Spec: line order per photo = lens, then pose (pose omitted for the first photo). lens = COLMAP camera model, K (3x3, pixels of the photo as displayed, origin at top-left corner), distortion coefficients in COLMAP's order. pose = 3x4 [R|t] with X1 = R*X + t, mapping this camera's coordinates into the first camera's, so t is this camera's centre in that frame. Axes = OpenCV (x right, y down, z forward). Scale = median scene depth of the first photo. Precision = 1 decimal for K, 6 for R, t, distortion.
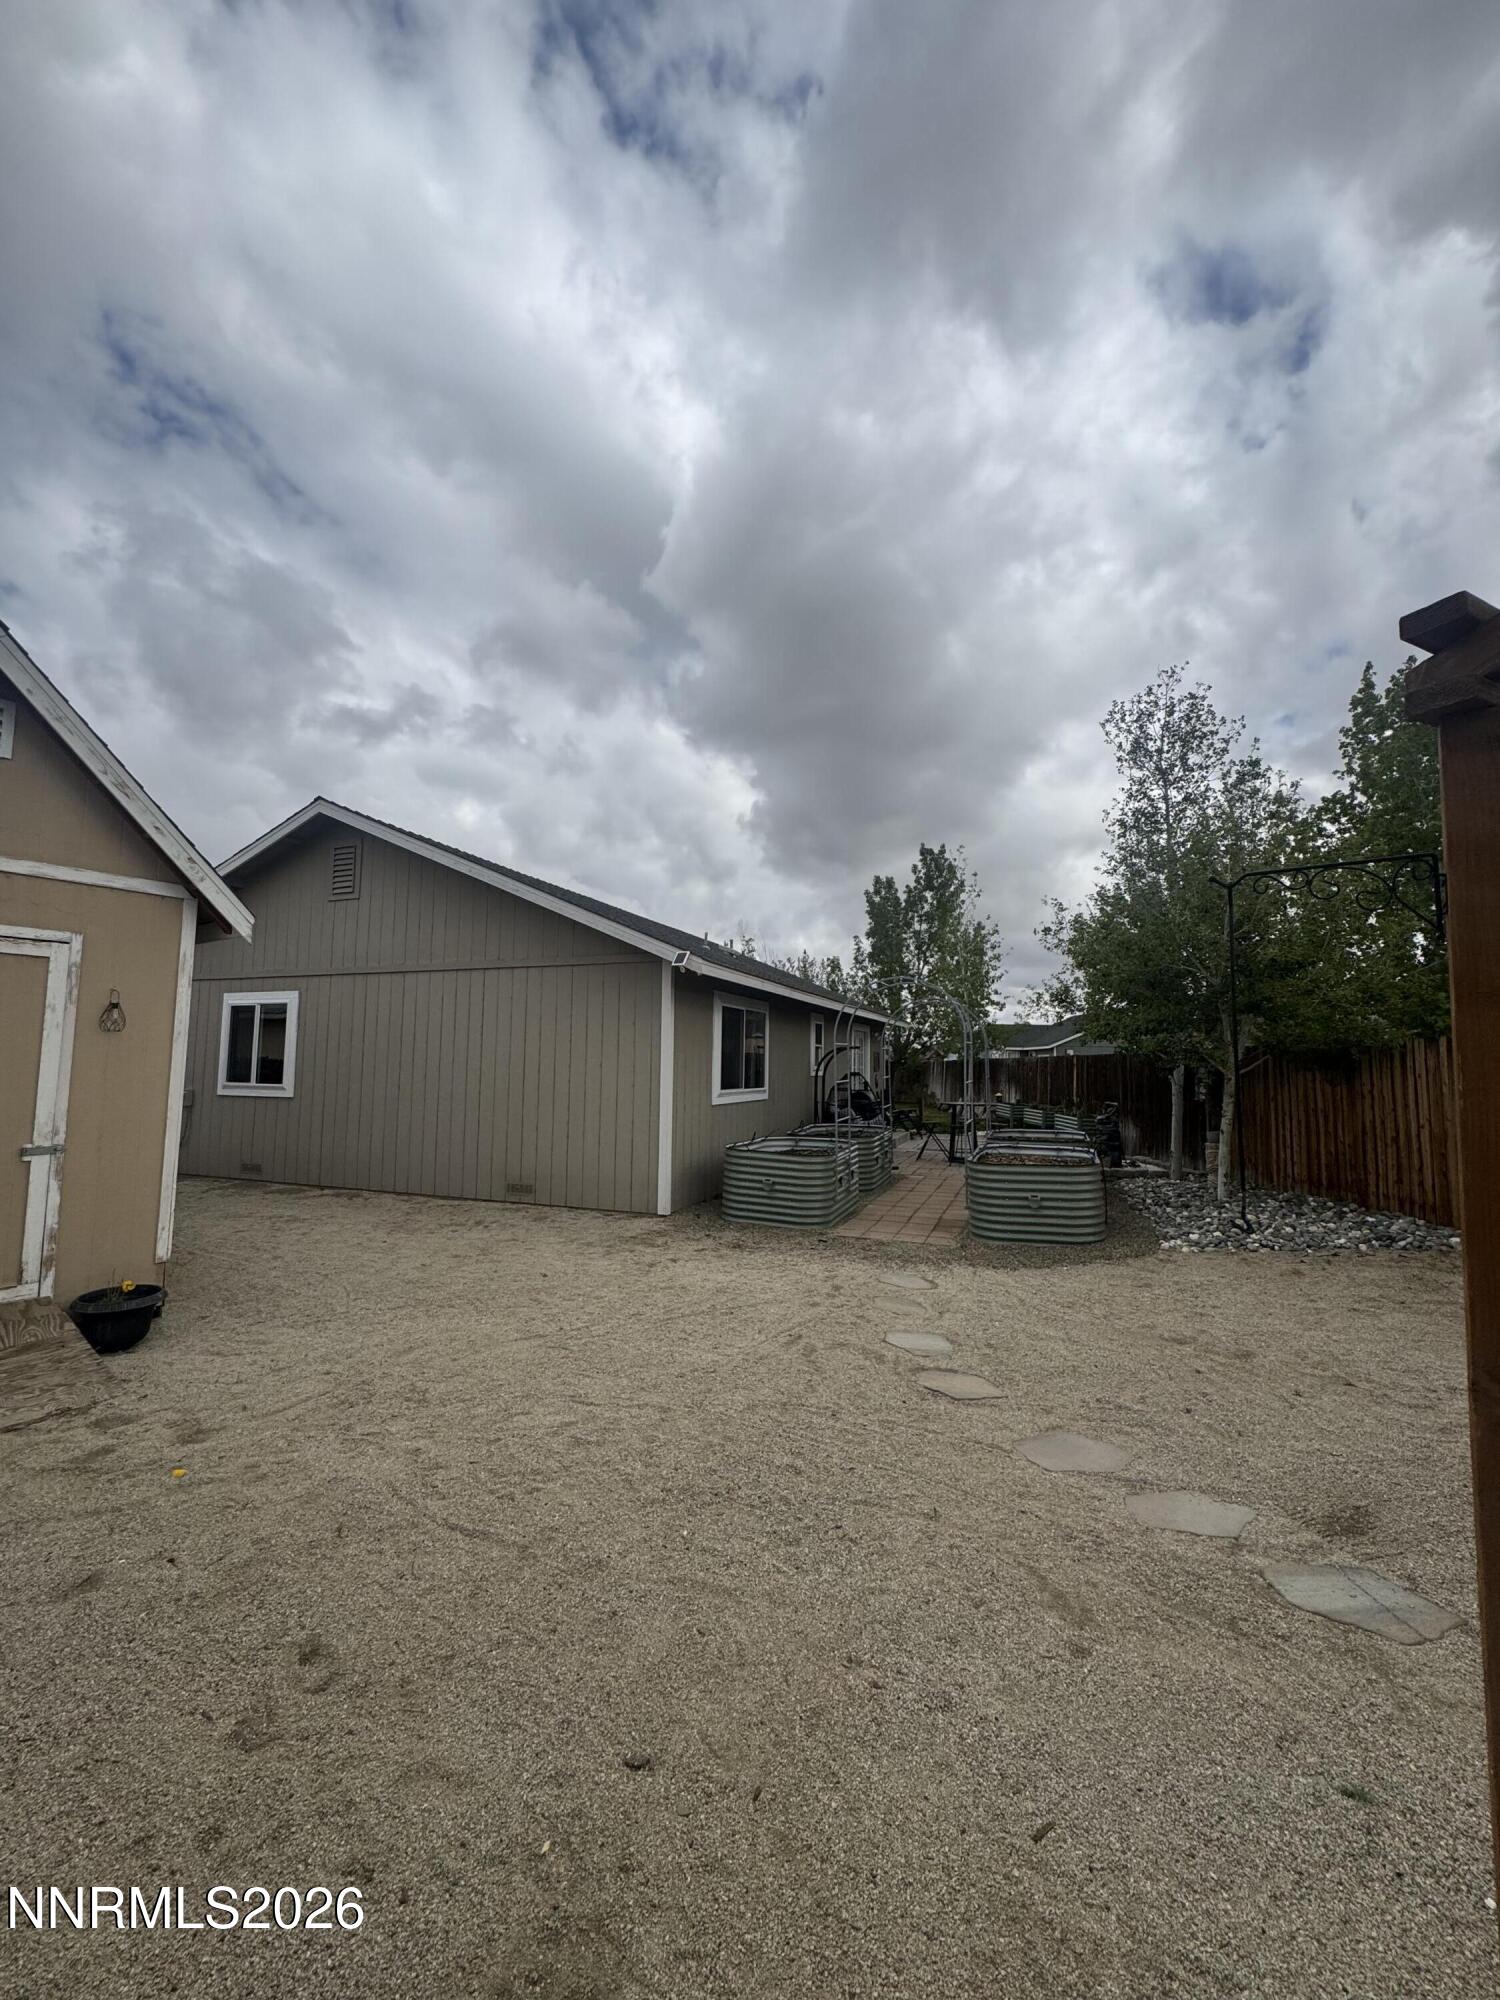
lens RADIAL K [[797.9, 0, 746.8], [0, 797.9, 975.2], [0, 0, 1]] dist [-0.052360, 0.000064]
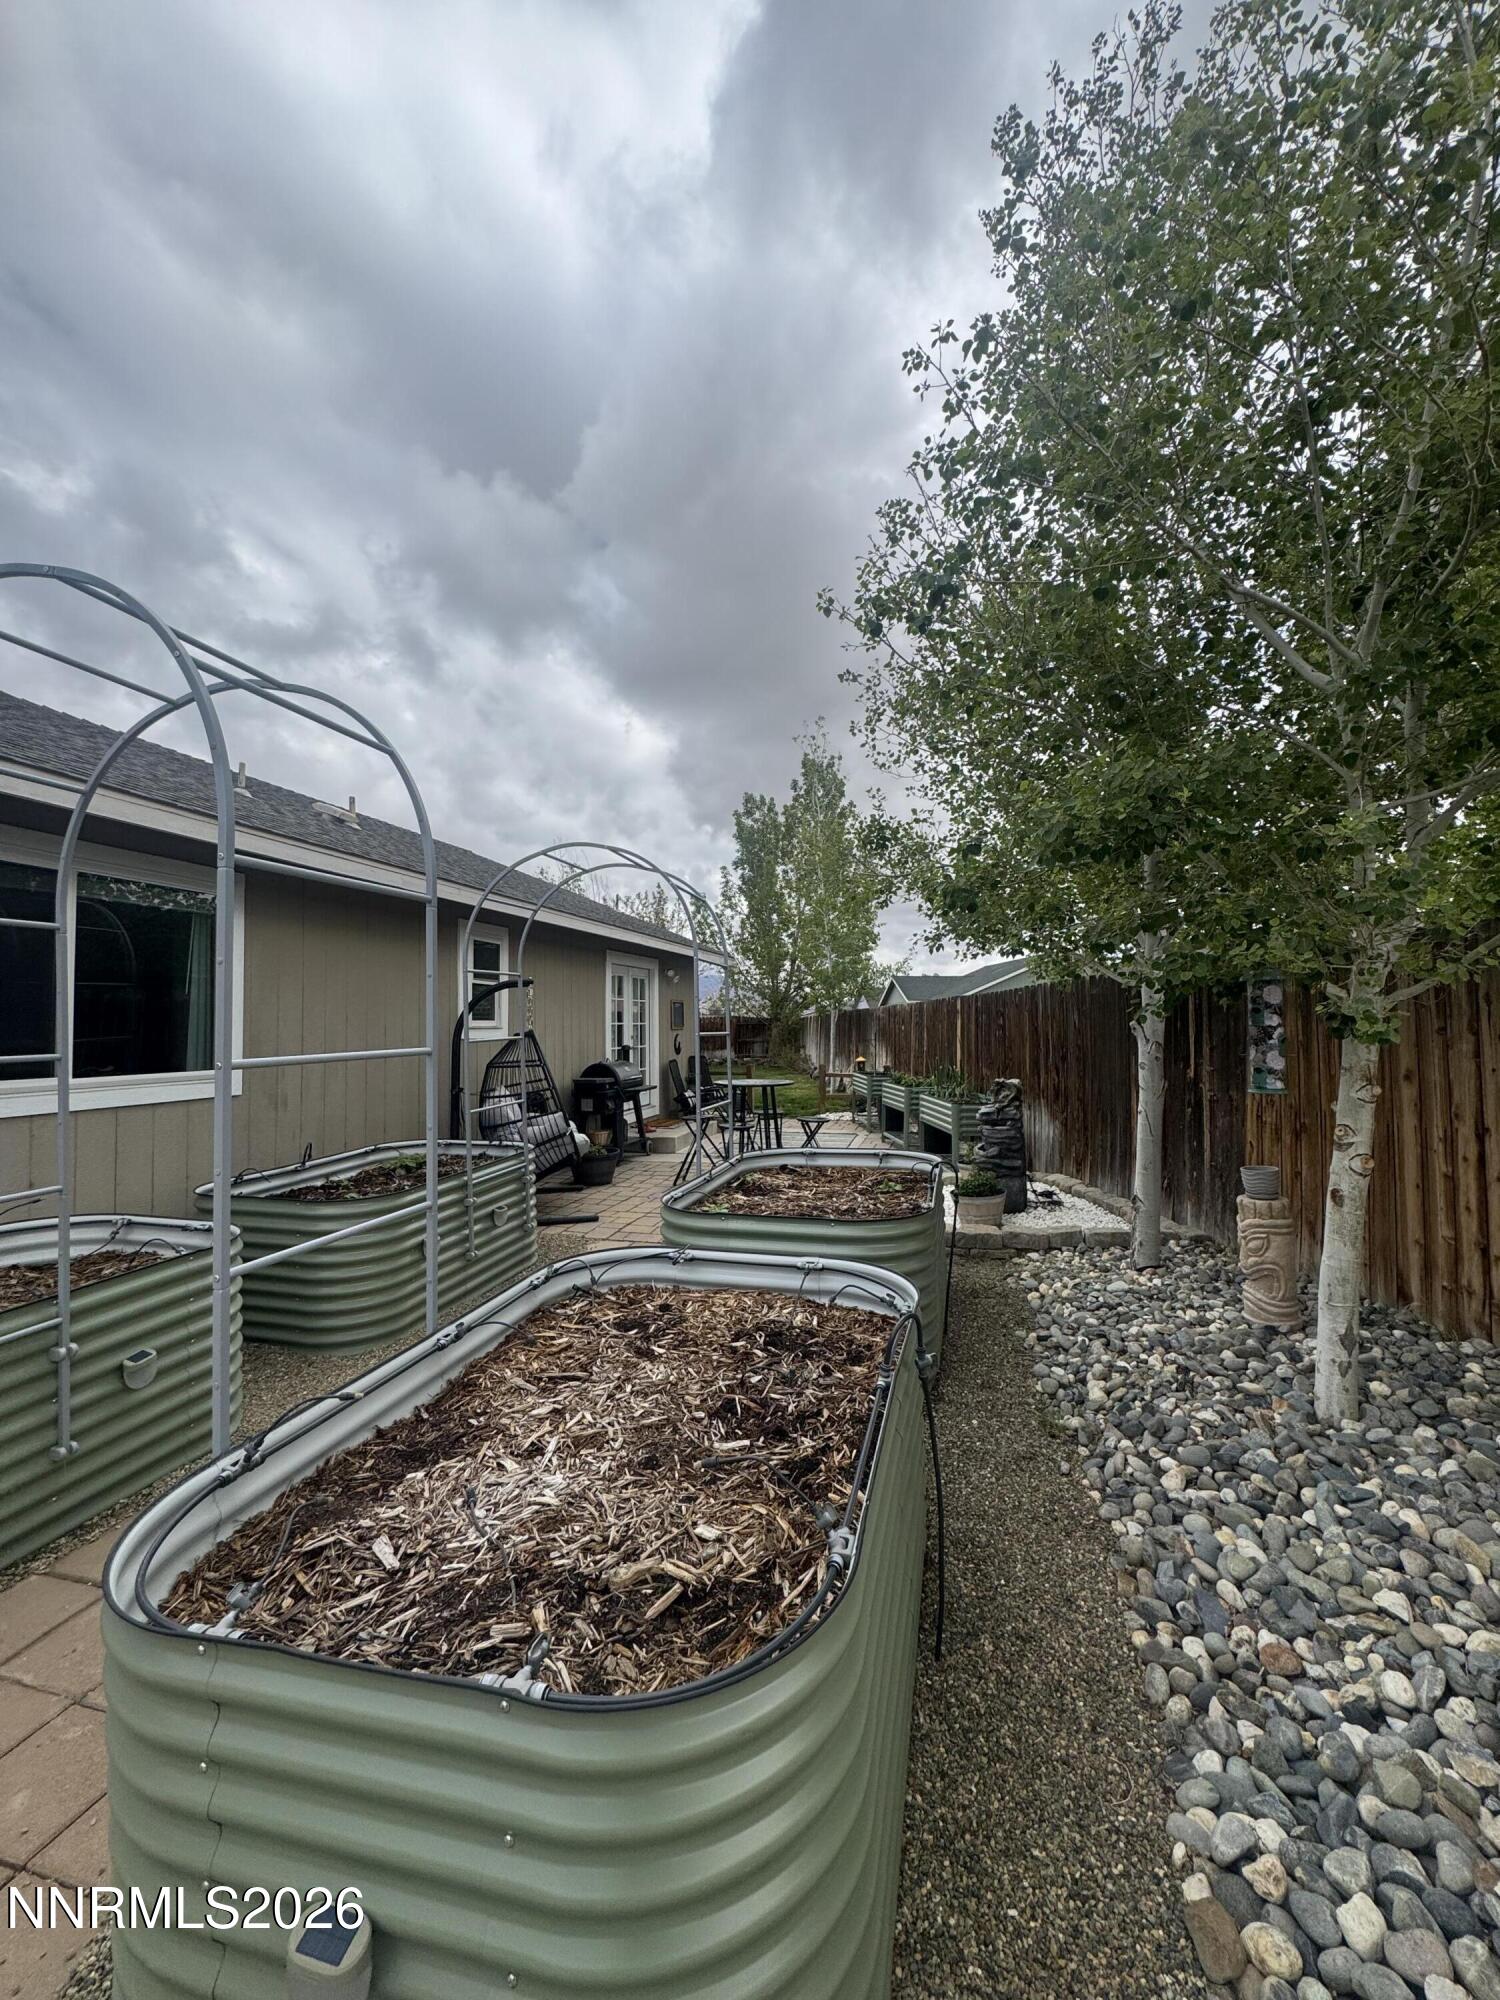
lens RADIAL K [[789.4, 0, 757.7], [0, 789.4, 994.1], [0, 0, 1]] dist [0.002203, 0.000271]
pose [[0.994762, -0.013987, 0.101254, 0.088648], [0.006803, 0.997457, 0.070949, 0.024402], [-0.101989, -0.069889, 0.992328, 0.181555]]
